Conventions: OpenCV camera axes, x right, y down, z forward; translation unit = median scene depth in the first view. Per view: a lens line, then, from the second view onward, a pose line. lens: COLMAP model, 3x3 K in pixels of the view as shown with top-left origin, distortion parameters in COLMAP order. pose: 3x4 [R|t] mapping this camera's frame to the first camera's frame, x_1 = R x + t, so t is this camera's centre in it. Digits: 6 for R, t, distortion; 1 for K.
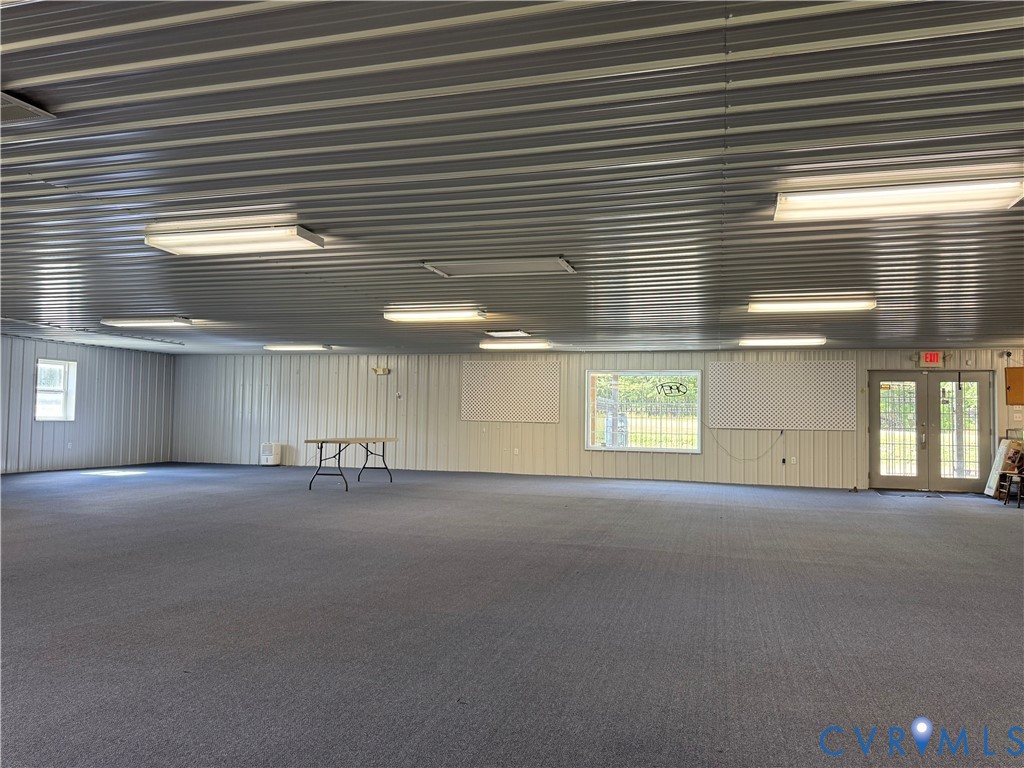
lens RADIAL K [[703.7, 0, 512.1], [0, 703.7, 385.4], [0, 0, 1]] dist [0.126429, -0.162698]
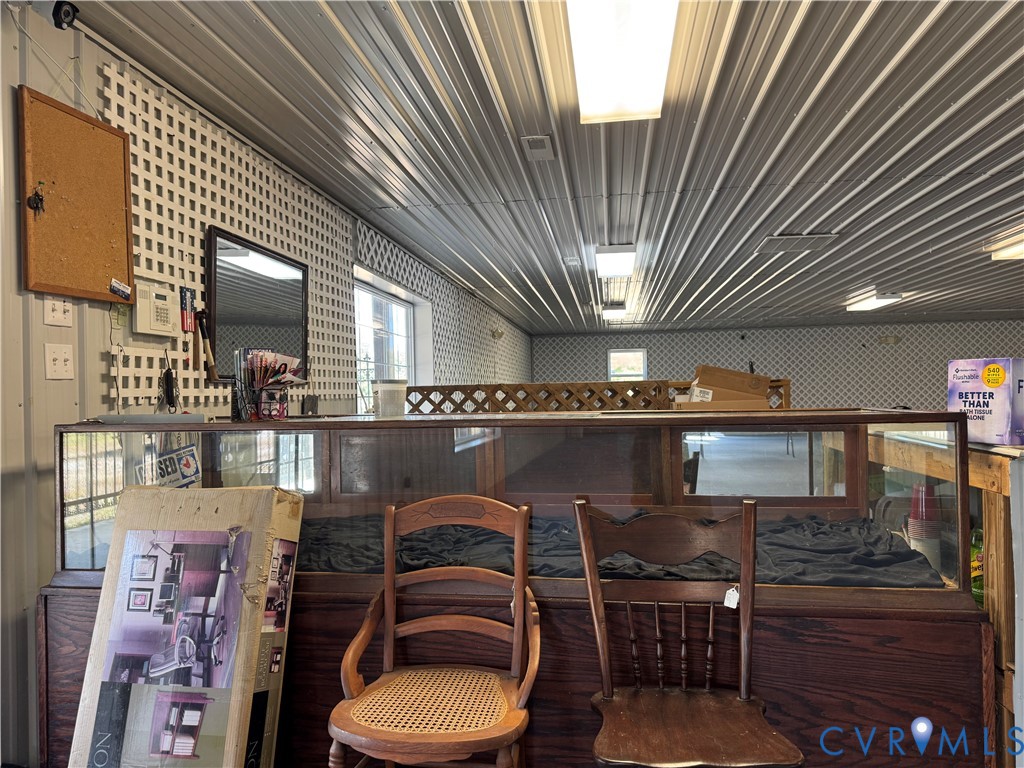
lens RADIAL K [[717.7, 0, 511.4], [0, 717.7, 388.8], [0, 0, 1]] dist [0.093075, -0.125024]
pose [[-0.137863, -0.005489, 0.990436, 0.471628], [-0.027450, 0.999622, 0.001719, 0.046362], [-0.990071, -0.026950, -0.137961, 0.873339]]
